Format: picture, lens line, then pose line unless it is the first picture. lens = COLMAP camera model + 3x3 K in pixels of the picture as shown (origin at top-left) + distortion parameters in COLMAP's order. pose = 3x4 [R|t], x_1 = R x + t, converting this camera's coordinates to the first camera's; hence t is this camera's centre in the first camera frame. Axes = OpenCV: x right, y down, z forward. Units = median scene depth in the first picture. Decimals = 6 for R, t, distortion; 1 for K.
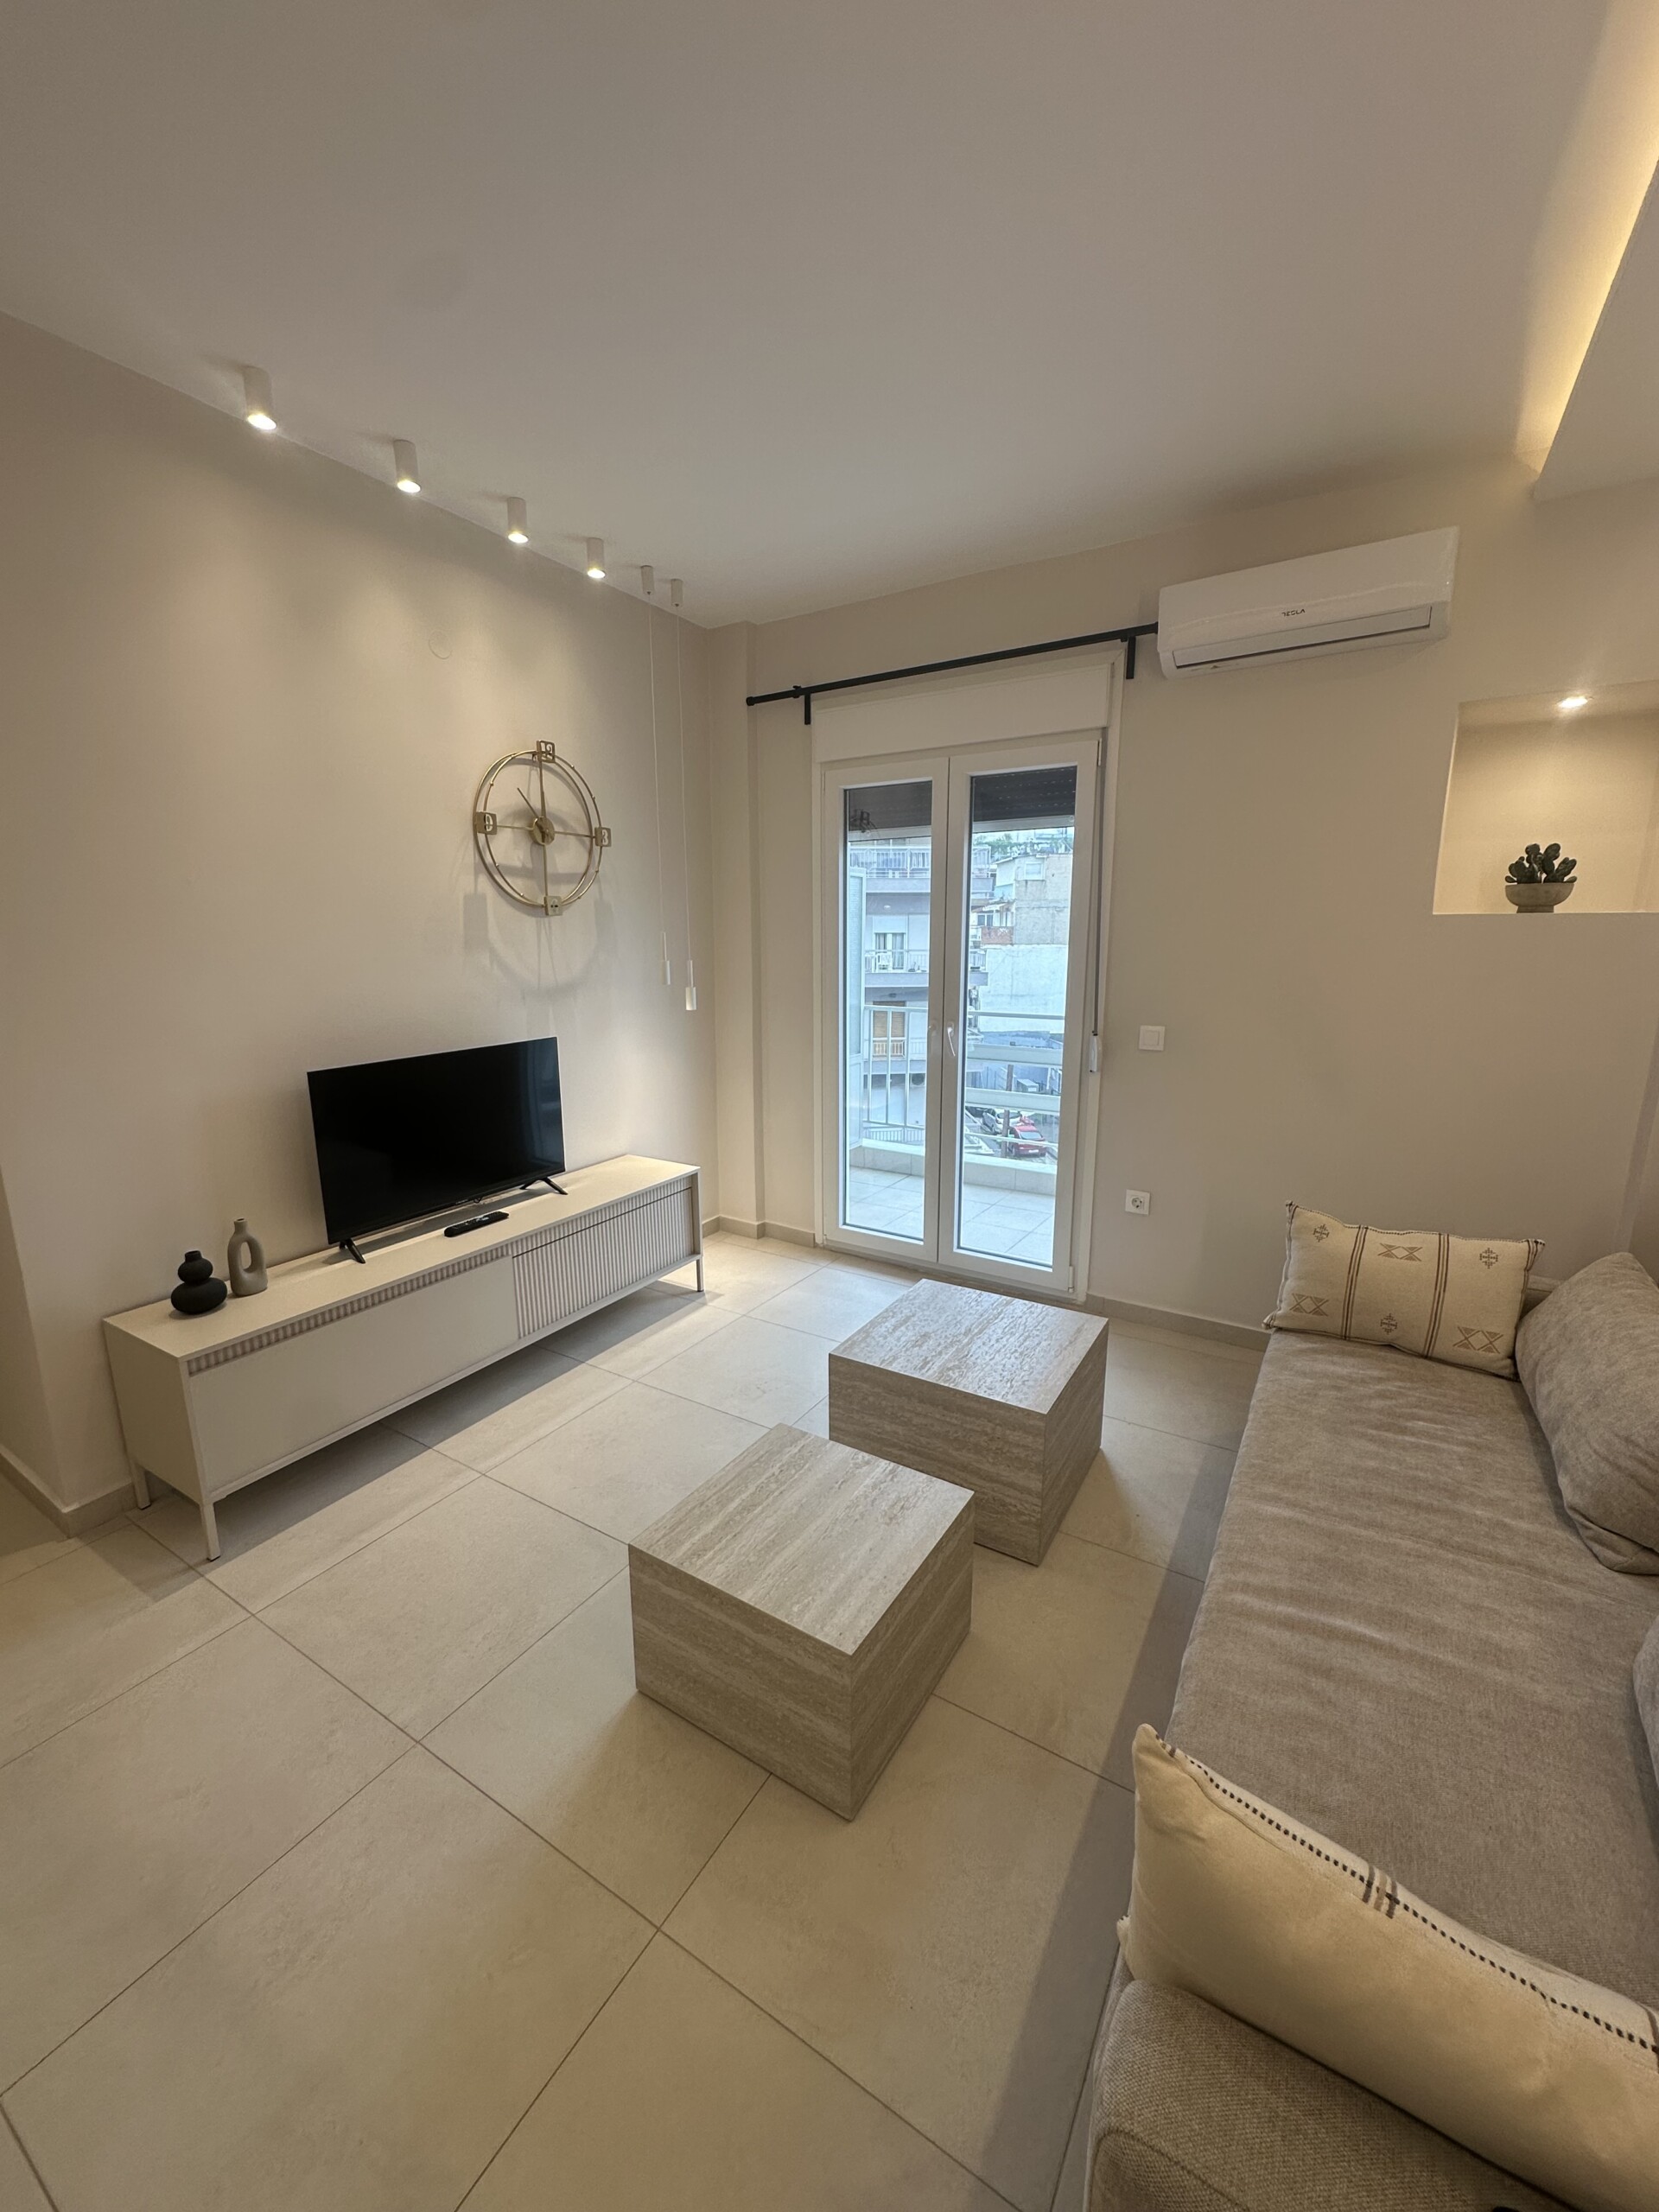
lens RADIAL K [[875.5, 0, 829.5], [0, 875.5, 1106.0], [0, 0, 1]] dist [-0.003451, 0.000010]
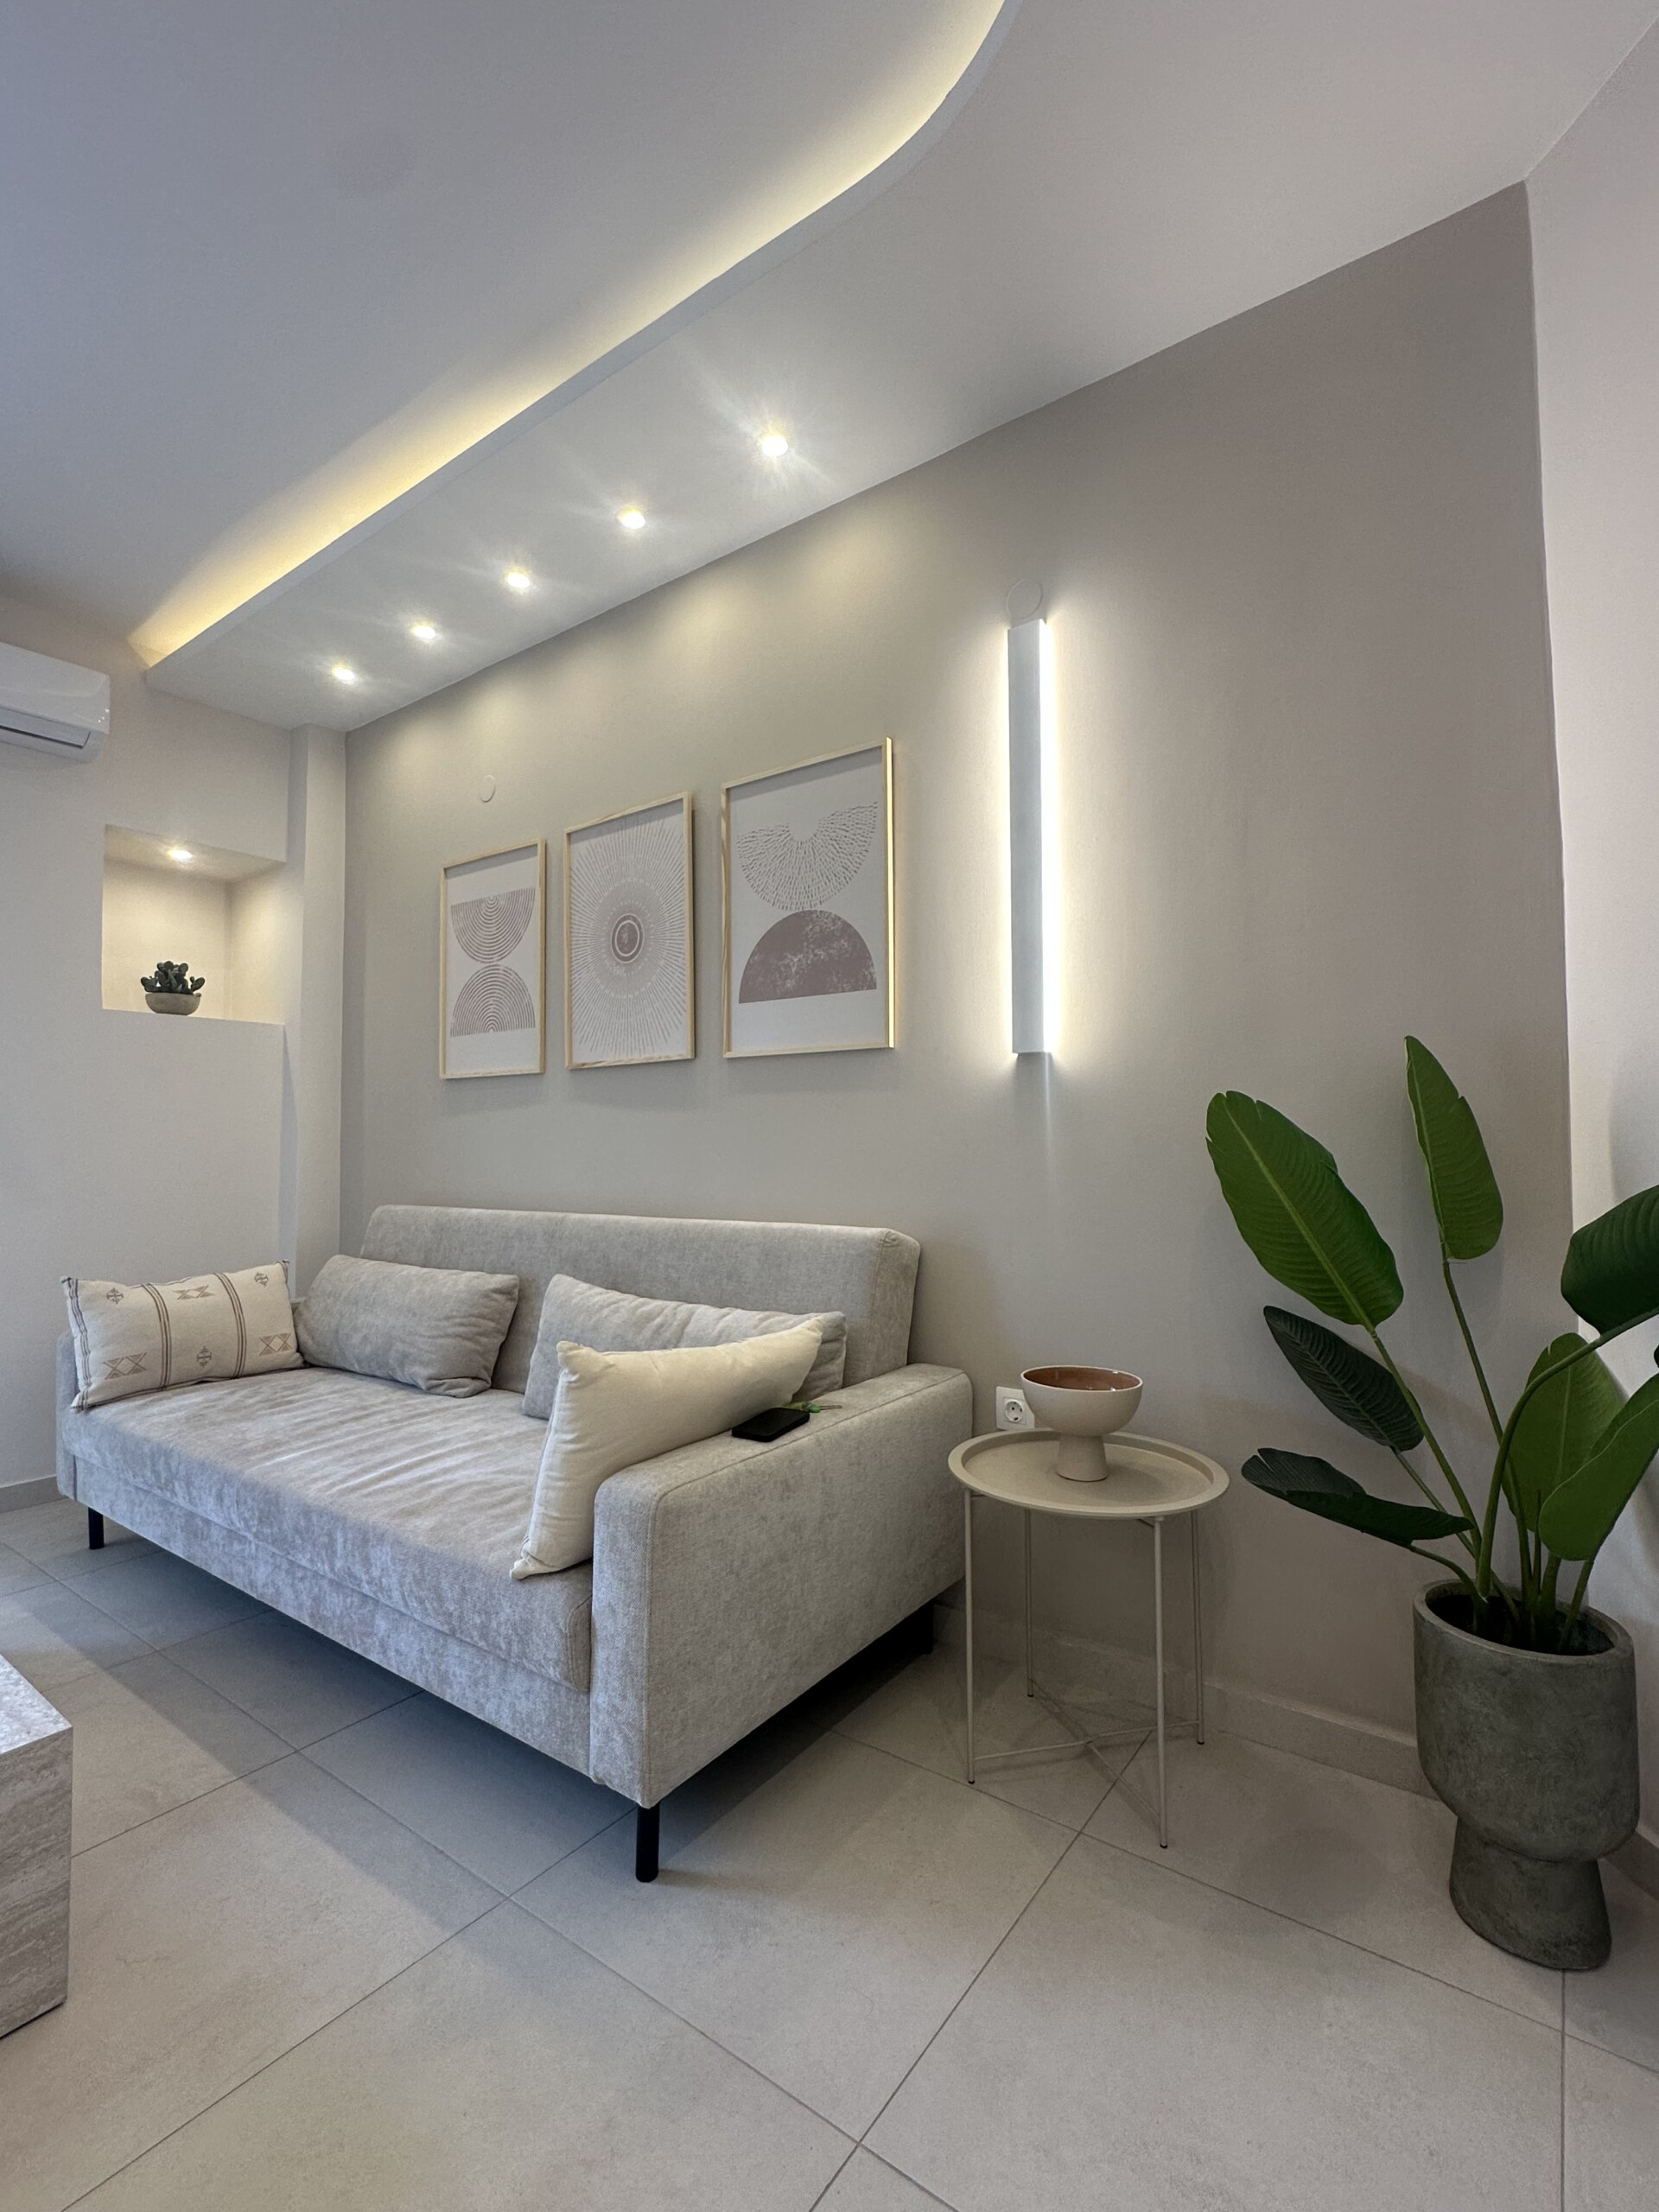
lens RADIAL K [[1011.6, 0, 829.5], [0, 1011.6, 1106.0], [0, 0, 1]] dist [-0.001946, -0.000200]
pose [[0.072824, 0.050351, 0.996073, -0.533452], [0.207250, 0.976160, -0.064497, 0.182948], [-0.975574, 0.211133, 0.060653, 0.112598]]
